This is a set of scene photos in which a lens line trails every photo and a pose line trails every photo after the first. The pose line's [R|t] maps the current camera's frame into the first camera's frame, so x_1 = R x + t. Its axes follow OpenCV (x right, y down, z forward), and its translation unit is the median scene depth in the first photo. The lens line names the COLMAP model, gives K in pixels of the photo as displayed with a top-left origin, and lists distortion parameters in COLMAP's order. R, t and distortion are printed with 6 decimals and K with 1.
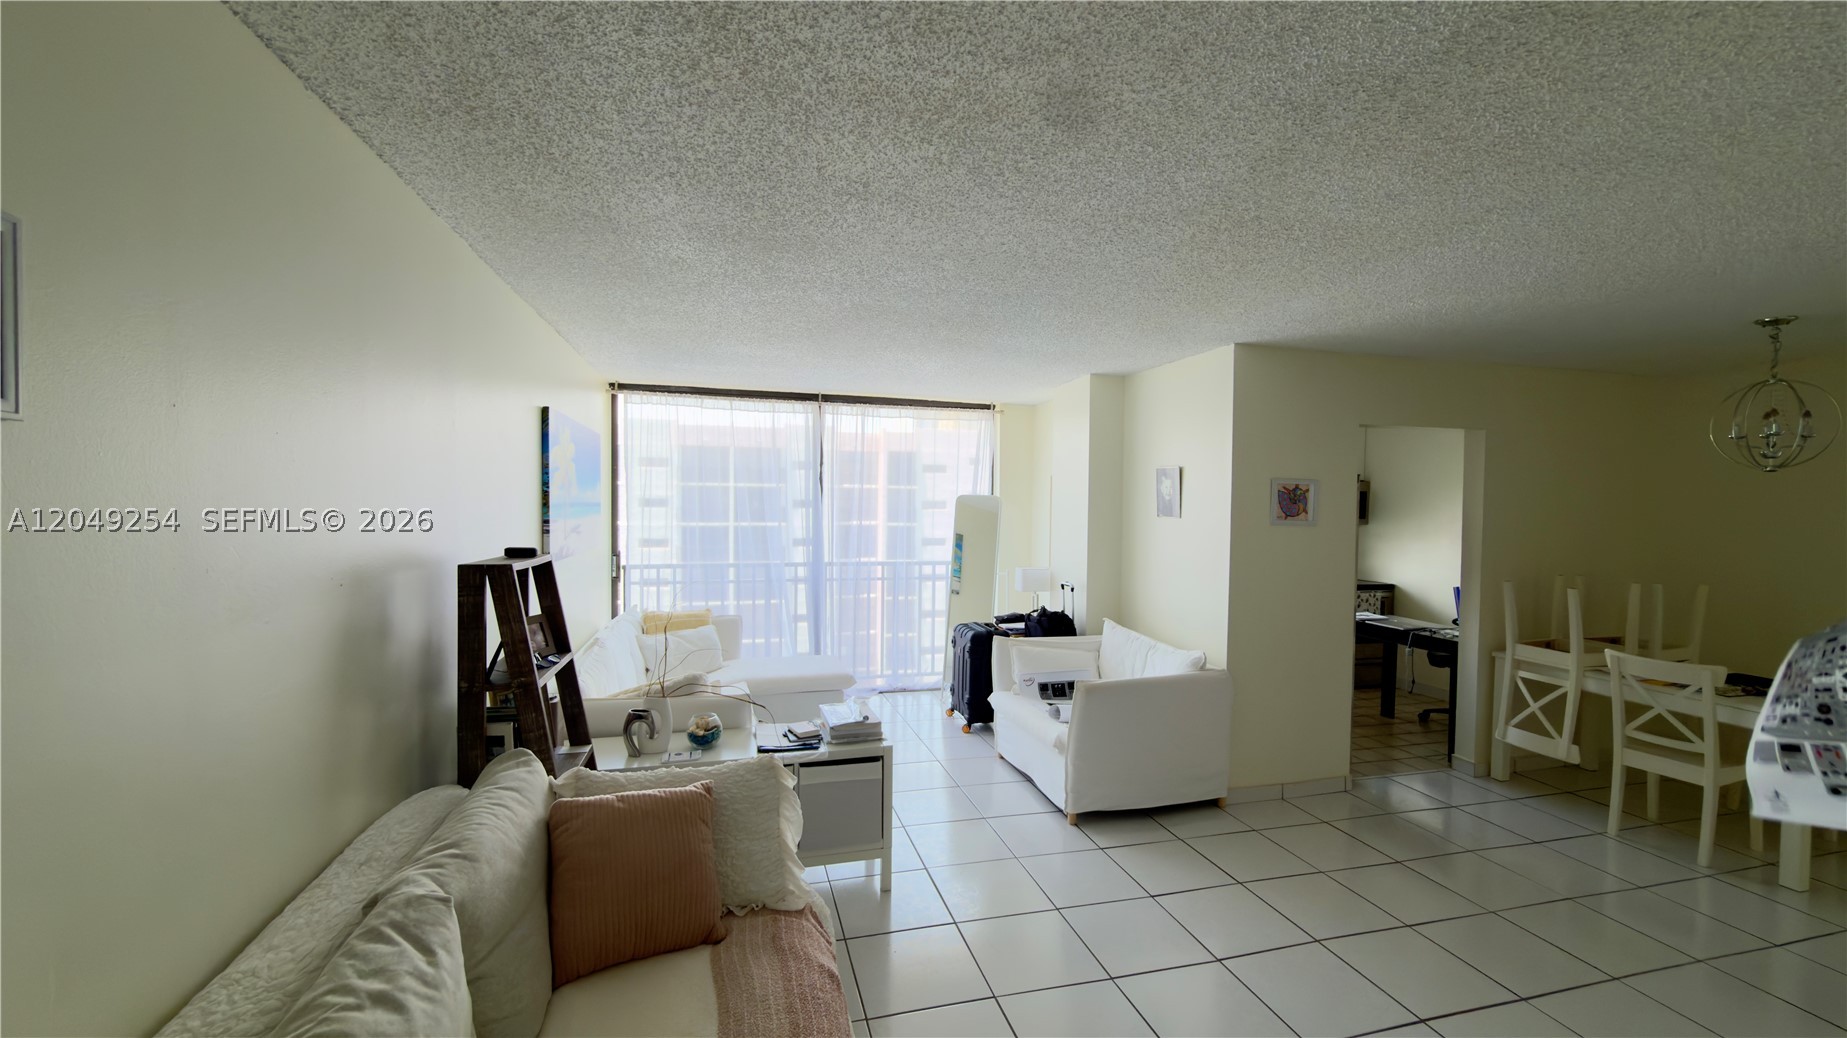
lens RADIAL K [[736.4, 0, 927.1], [0, 736.4, 520.7], [0, 0, 1]] dist [0.001367, -0.000006]
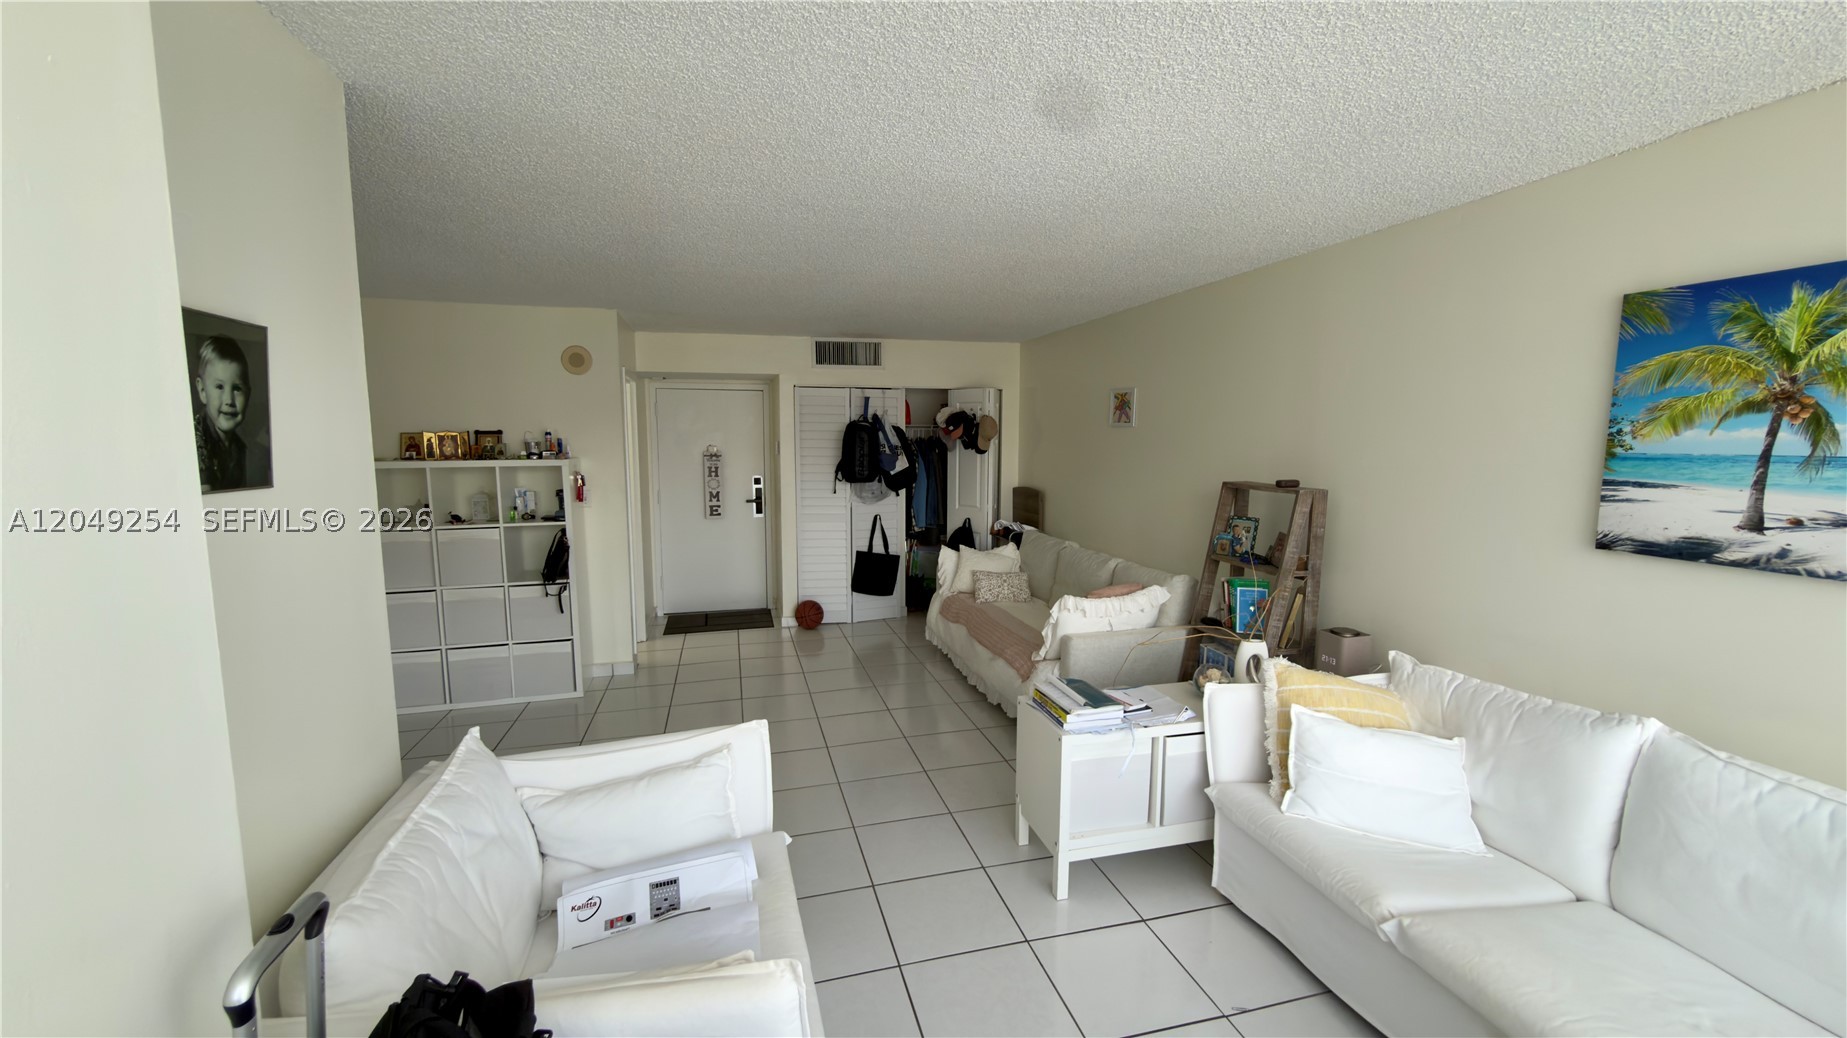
lens RADIAL K [[736.4, 0, 927.1], [0, 736.4, 520.7], [0, 0, 1]] dist [0.001367, -0.000006]
pose [[-0.999926, -0.012026, -0.001877, 0.055334], [-0.012170, 0.990163, 0.139391, -0.041844], [0.000182, 0.139403, -0.990236, 1.449584]]
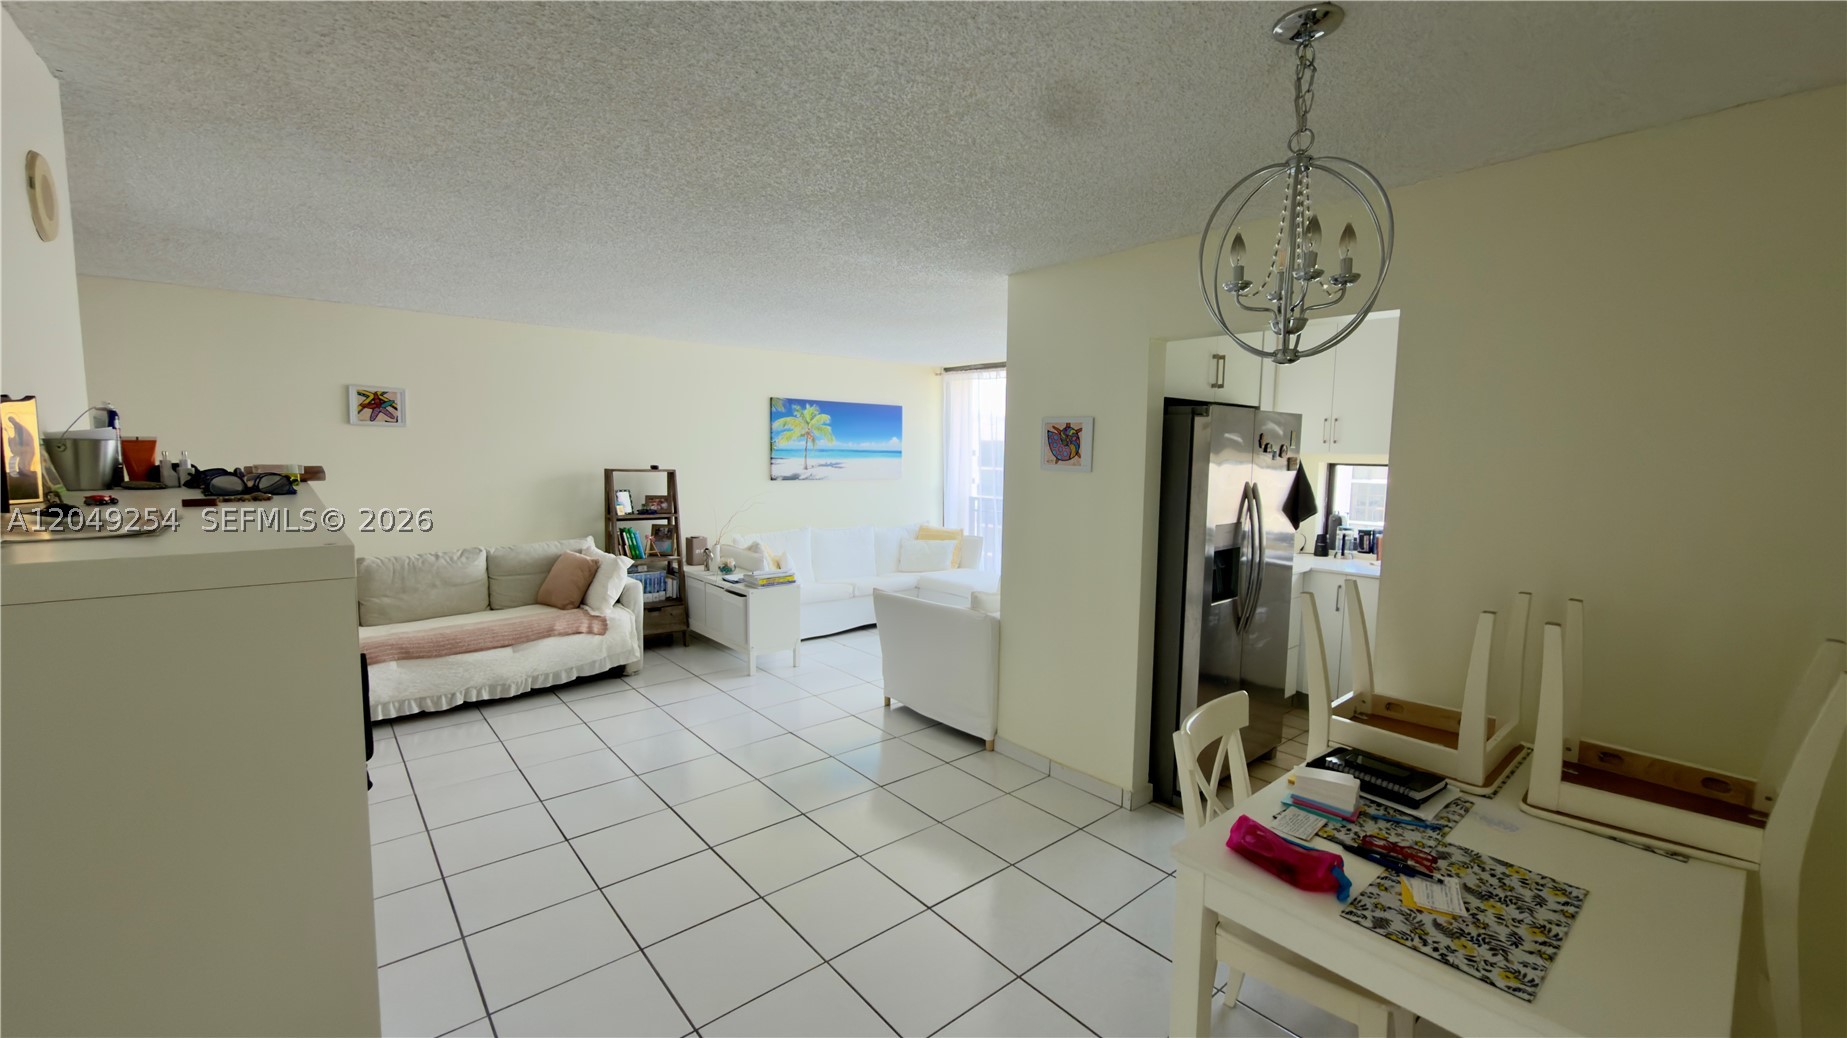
lens RADIAL K [[736.4, 0, 927.1], [0, 736.4, 520.7], [0, 0, 1]] dist [0.001367, -0.000006]
pose [[0.429243, 0.082110, -0.899449, 1.221120], [-0.032917, 0.996620, 0.075271, 0.004804], [0.902589, -0.002702, 0.430495, 0.485592]]
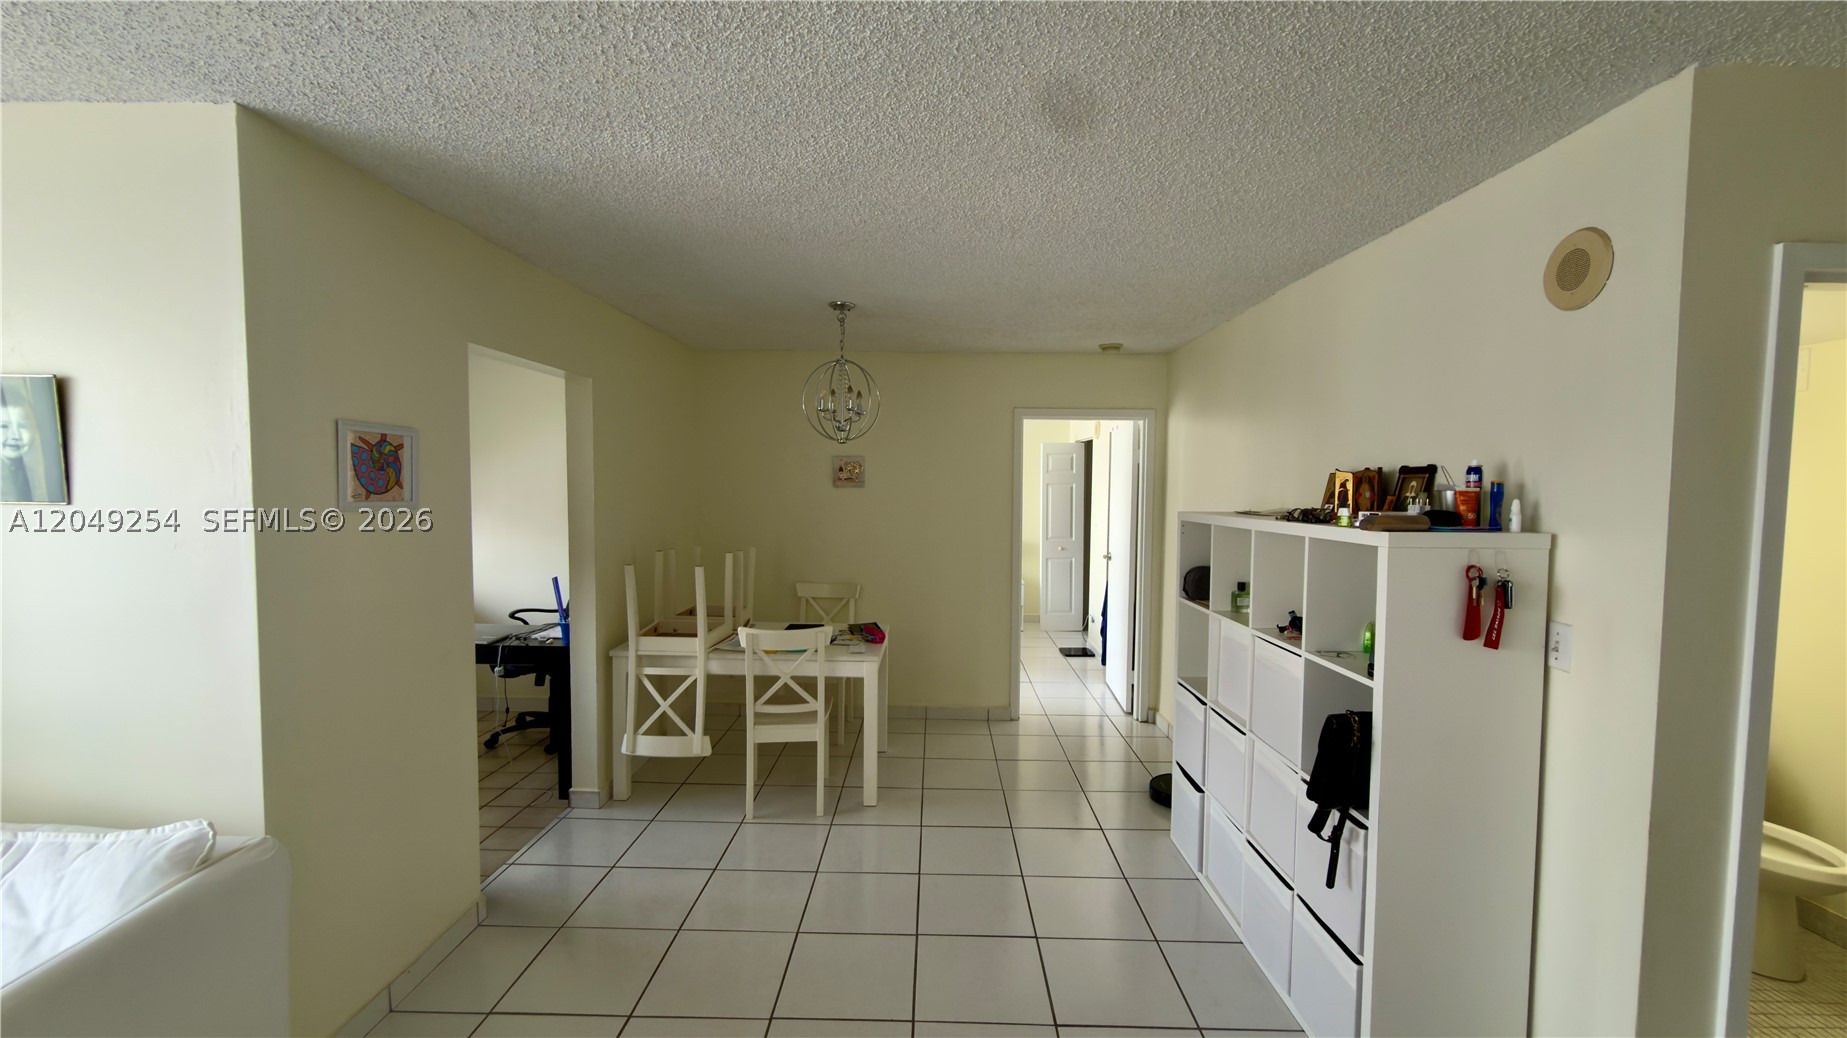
lens RADIAL K [[736.4, 0, 927.1], [0, 736.4, 520.7], [0, 0, 1]] dist [0.001367, -0.000006]
pose [[0.276080, -0.061481, 0.959166, 0.090920], [0.018844, 0.998106, 0.058553, -0.010348], [-0.960950, 0.001910, 0.276716, 0.470988]]
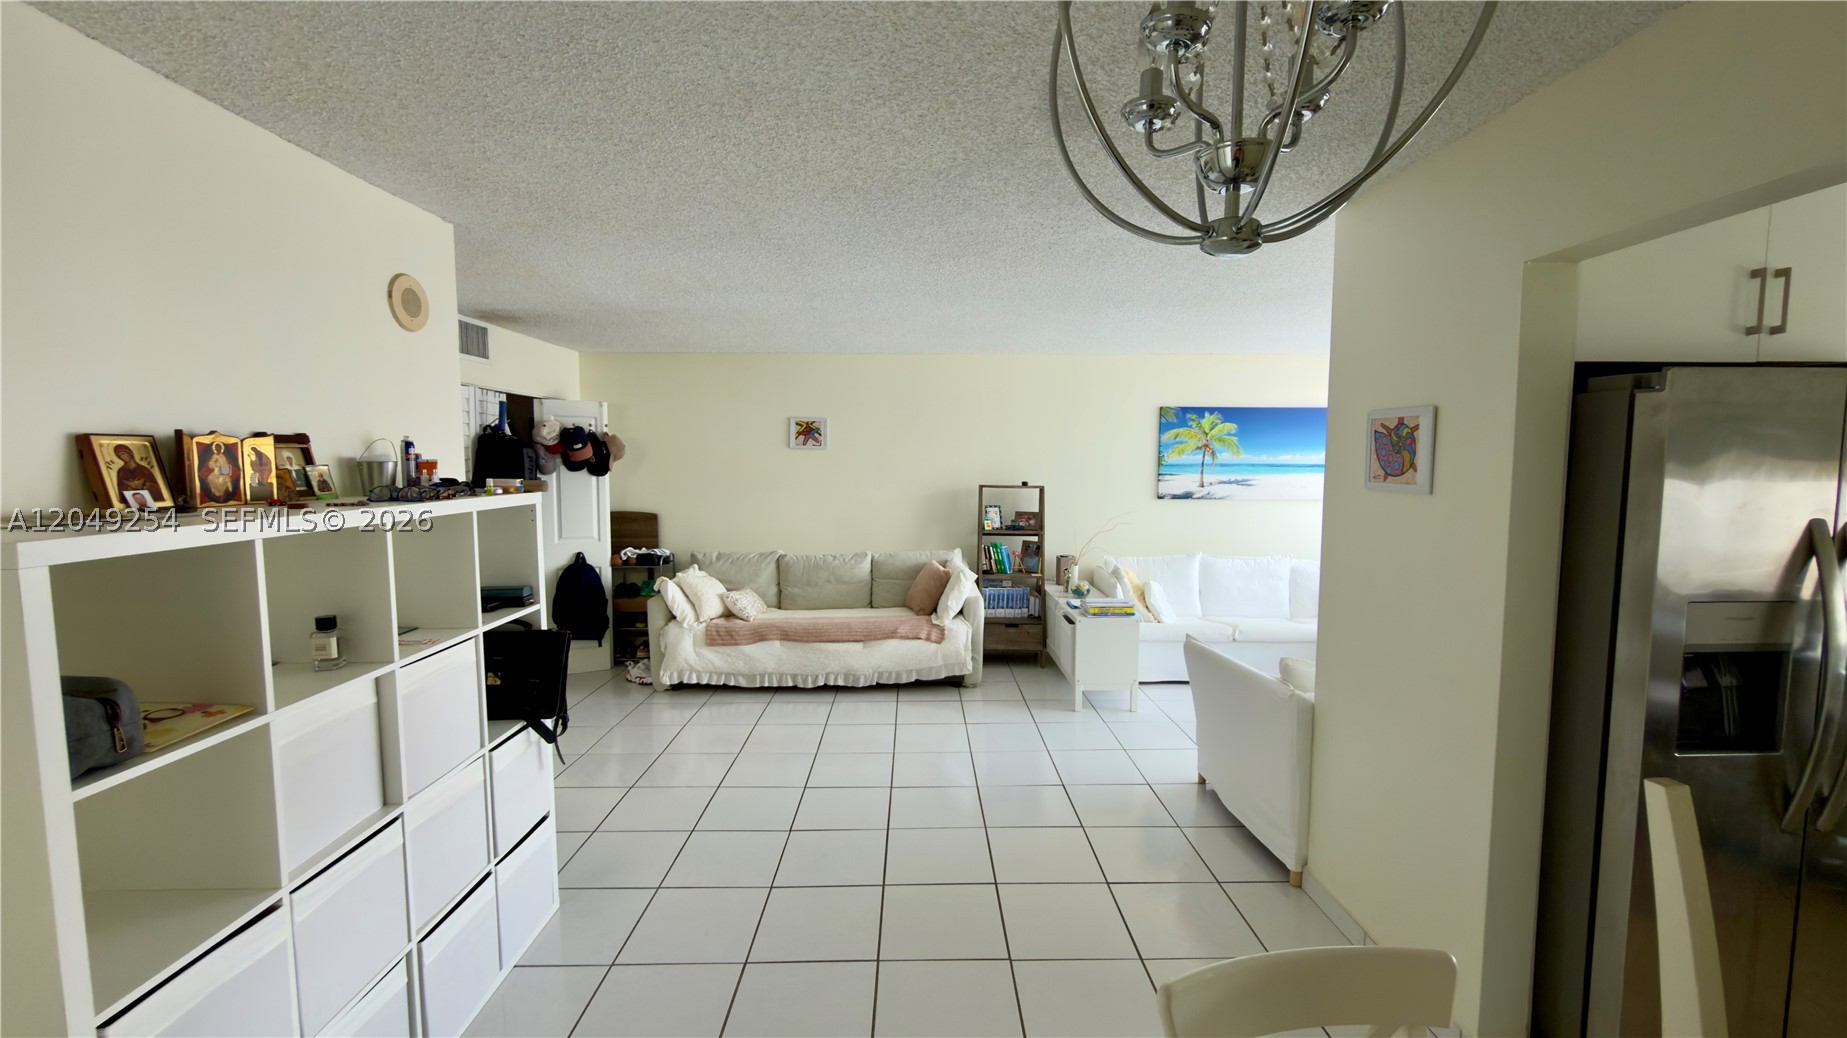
lens RADIAL K [[736.4, 0, 927.1], [0, 736.4, 520.7], [0, 0, 1]] dist [0.001367, -0.000006]
pose [[-0.245528, 0.065403, -0.967181, 1.132894], [-0.029358, 0.996762, 0.074856, -0.003539], [0.968945, 0.046774, -0.242813, 0.800441]]
